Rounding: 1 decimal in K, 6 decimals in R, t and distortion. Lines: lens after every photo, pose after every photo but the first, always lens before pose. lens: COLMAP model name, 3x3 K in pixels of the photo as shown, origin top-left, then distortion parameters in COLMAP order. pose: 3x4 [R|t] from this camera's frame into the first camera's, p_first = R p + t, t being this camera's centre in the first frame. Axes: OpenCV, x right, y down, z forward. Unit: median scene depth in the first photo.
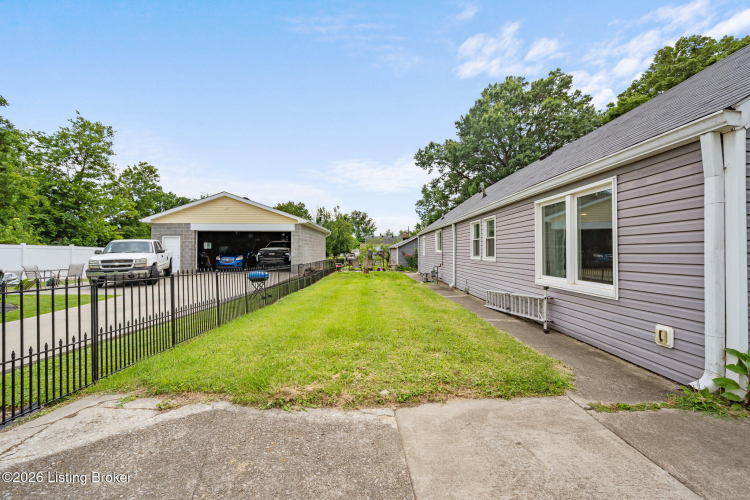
lens RADIAL K [[304.9, 0, 373.8], [0, 304.9, 252.5], [0, 0, 1]] dist [0.000339, 0.000073]
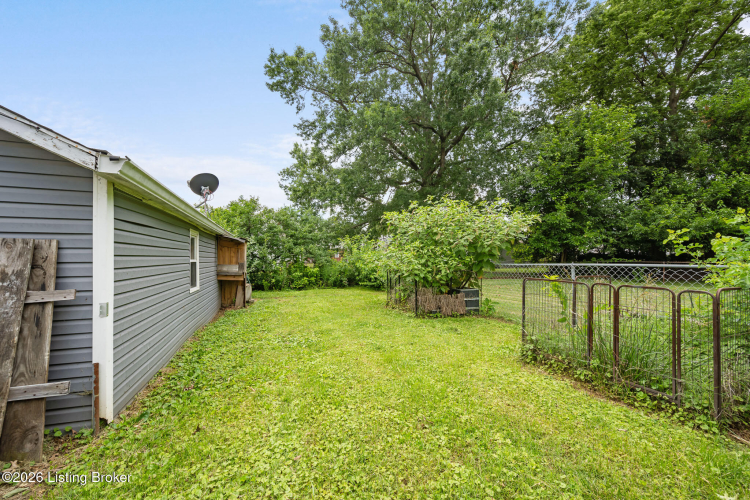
lens RADIAL K [[302.4, 0, 375.5], [0, 302.4, 253.5], [0, 0, 1]] dist [-0.000140, 0.000986]
pose [[0.949709, 0.002582, 0.313122, 0.151980], [0.000402, 0.999955, -0.009465, -0.005432], [-0.313132, 0.009115, 0.949666, 0.474266]]
